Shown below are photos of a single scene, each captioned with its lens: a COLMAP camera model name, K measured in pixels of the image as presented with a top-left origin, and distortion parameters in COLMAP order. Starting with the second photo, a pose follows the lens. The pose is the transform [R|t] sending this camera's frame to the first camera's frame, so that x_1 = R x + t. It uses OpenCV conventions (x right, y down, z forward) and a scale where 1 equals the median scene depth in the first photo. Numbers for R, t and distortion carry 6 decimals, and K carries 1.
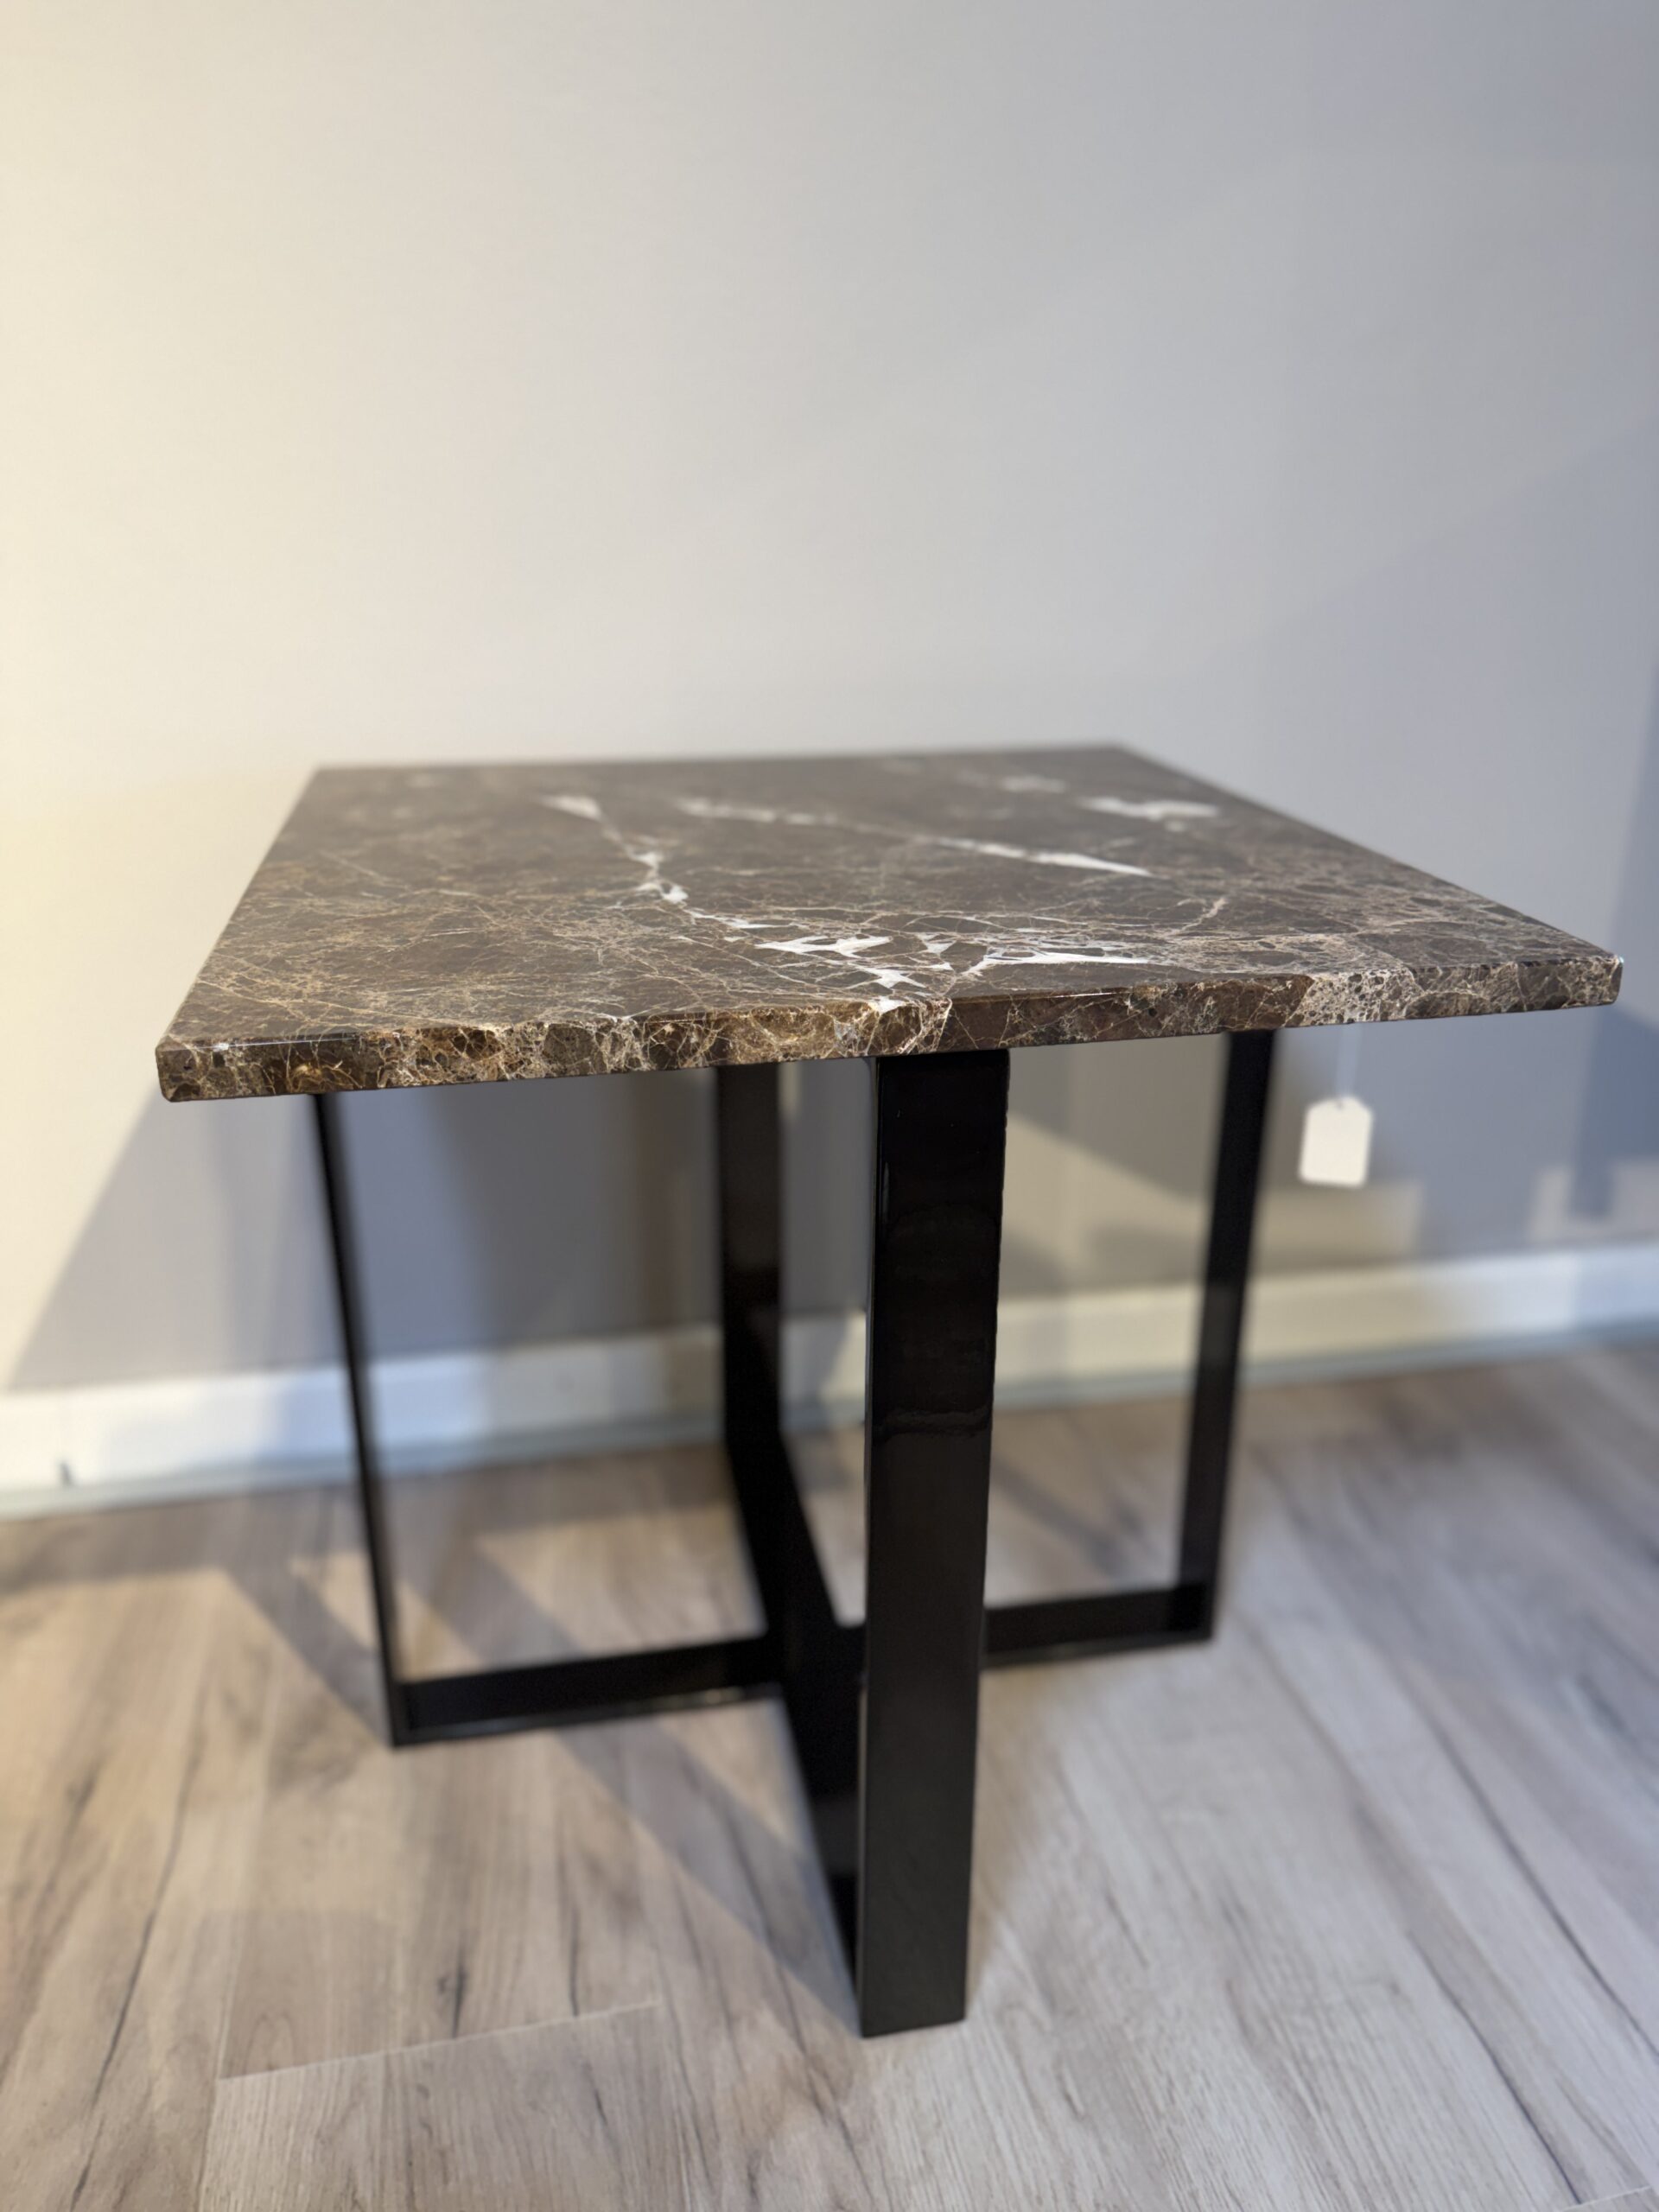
lens RADIAL K [[1534.0, 0, 829.5], [0, 1534.0, 1106.0], [0, 0, 1]] dist [0.067578, -0.108315]
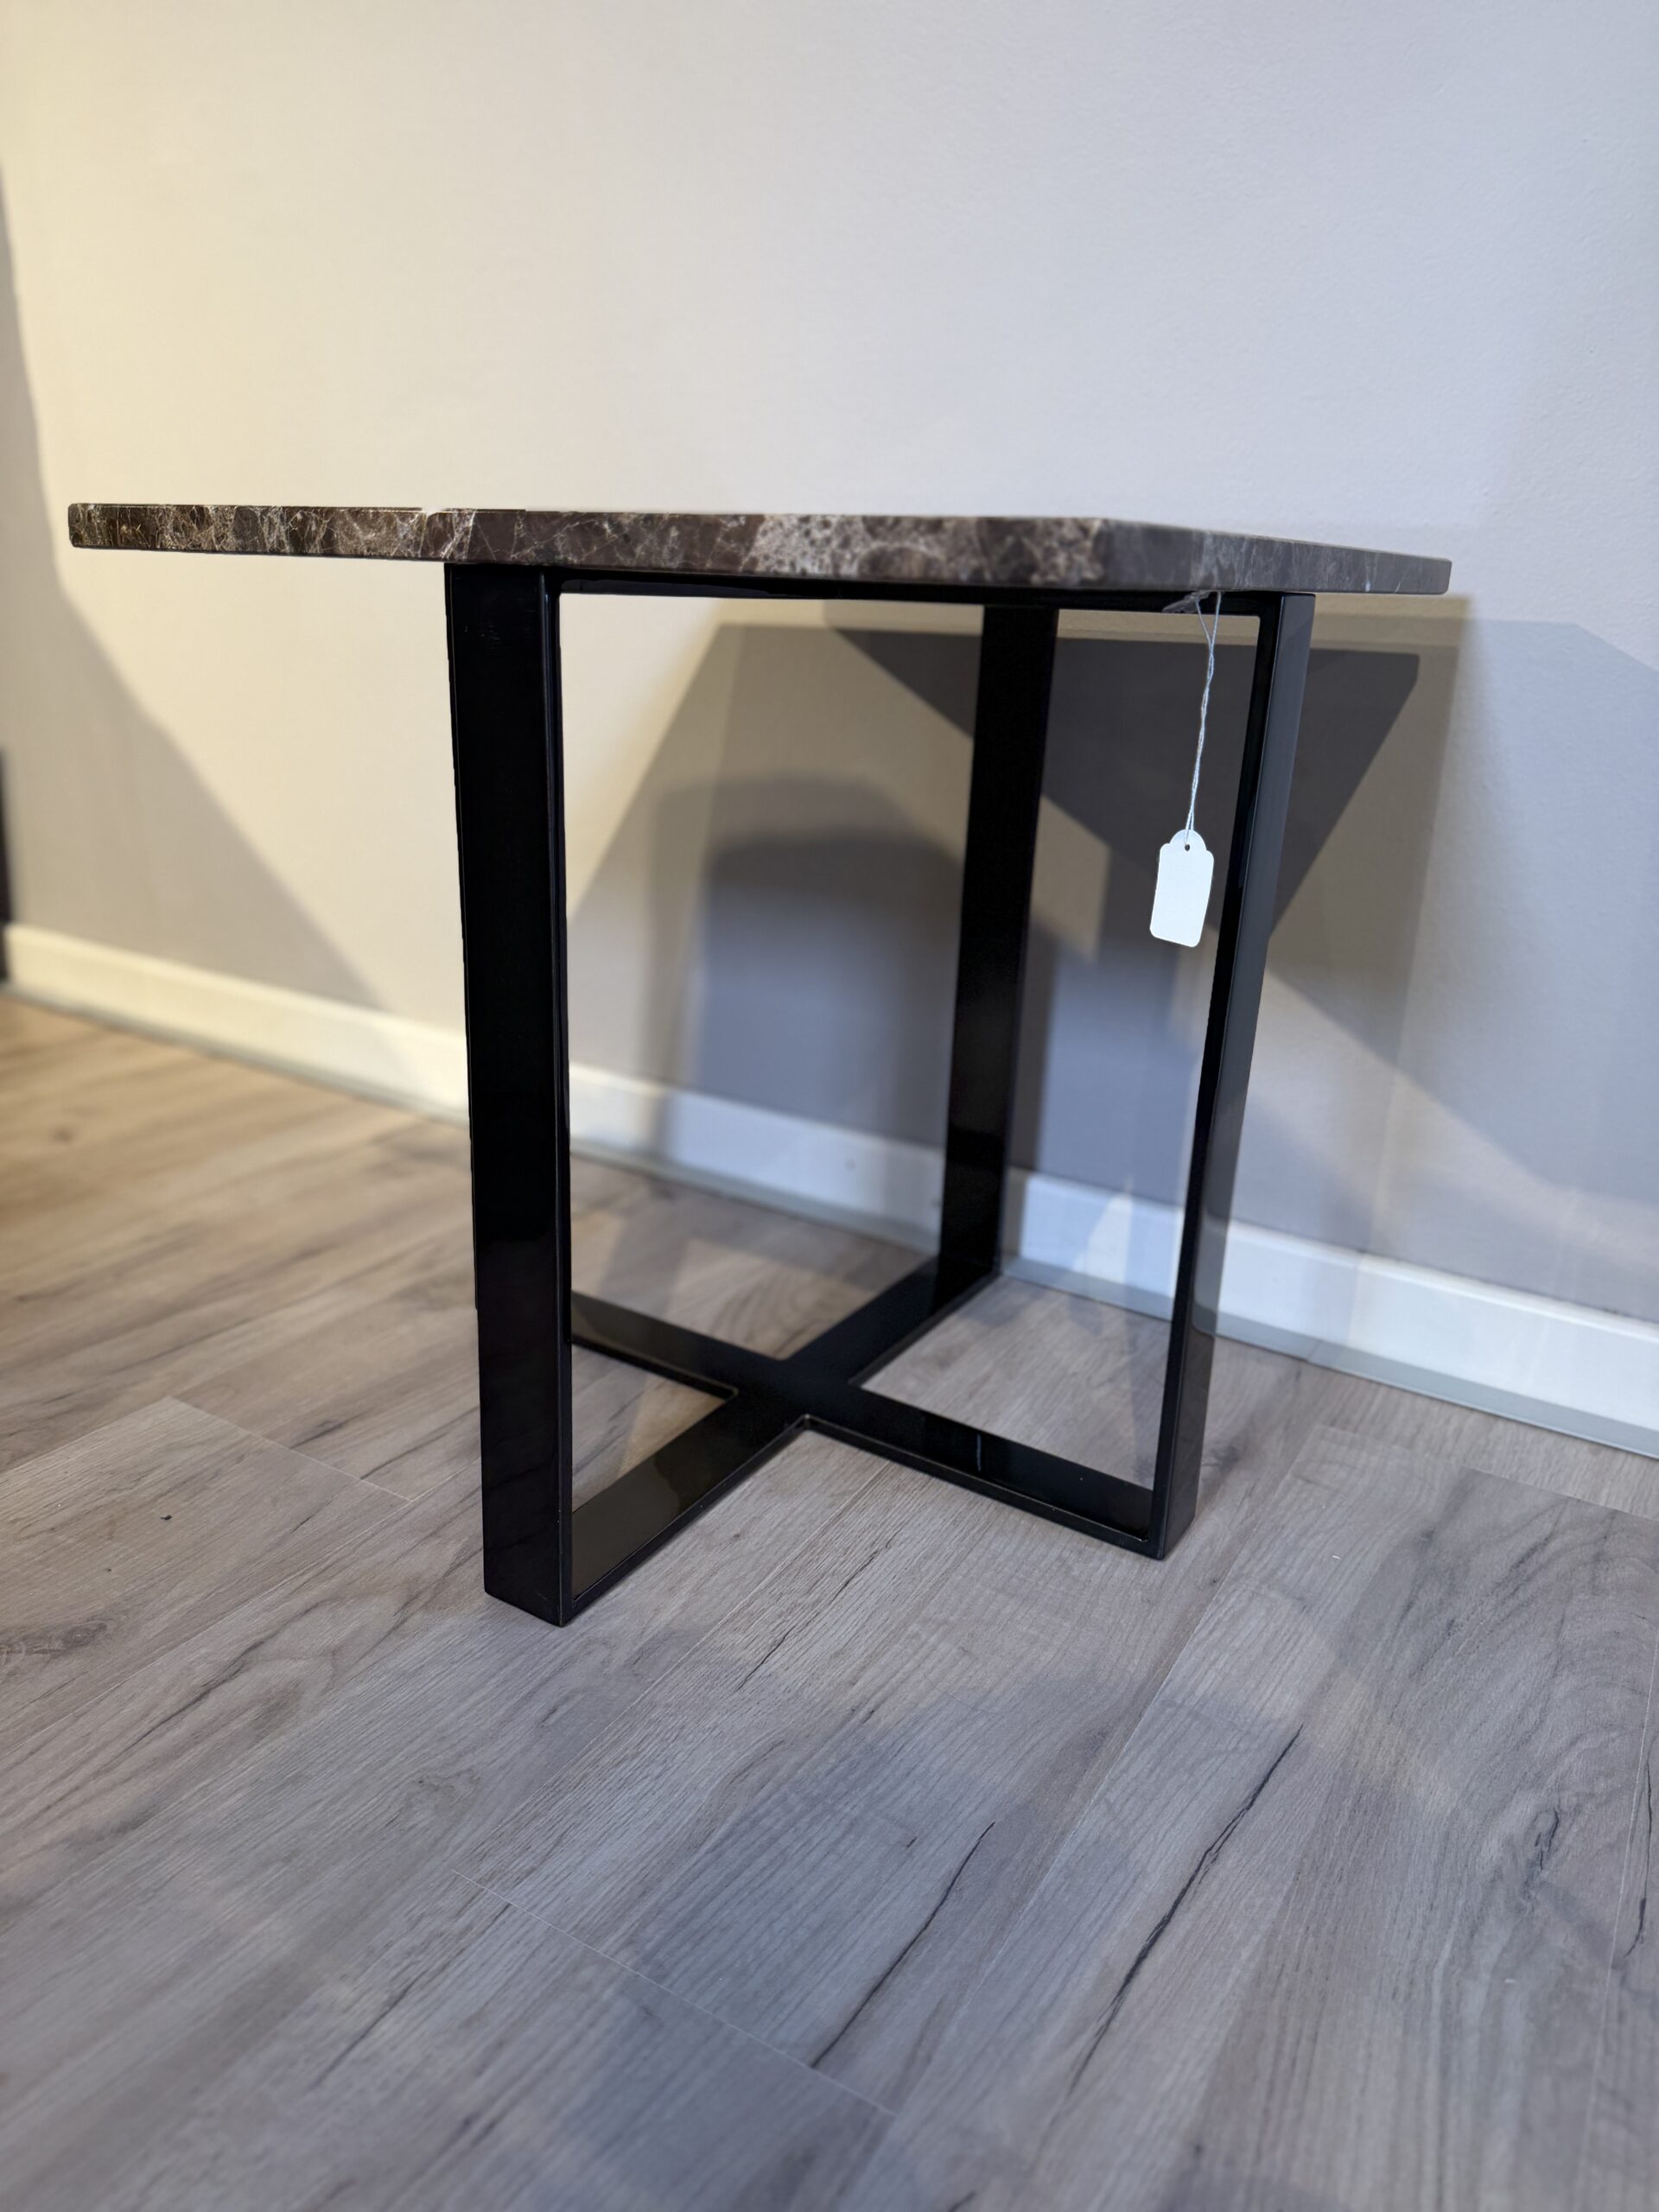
lens RADIAL K [[1564.6, 0, 829.5], [0, 1564.6, 1106.0], [0, 0, 1]] dist [0.073476, -0.321353]
pose [[0.739435, 0.254135, -0.623418, 1.014903], [-0.283721, 0.957399, 0.053761, 0.196050], [0.610522, 0.137125, 0.780038, 0.321590]]
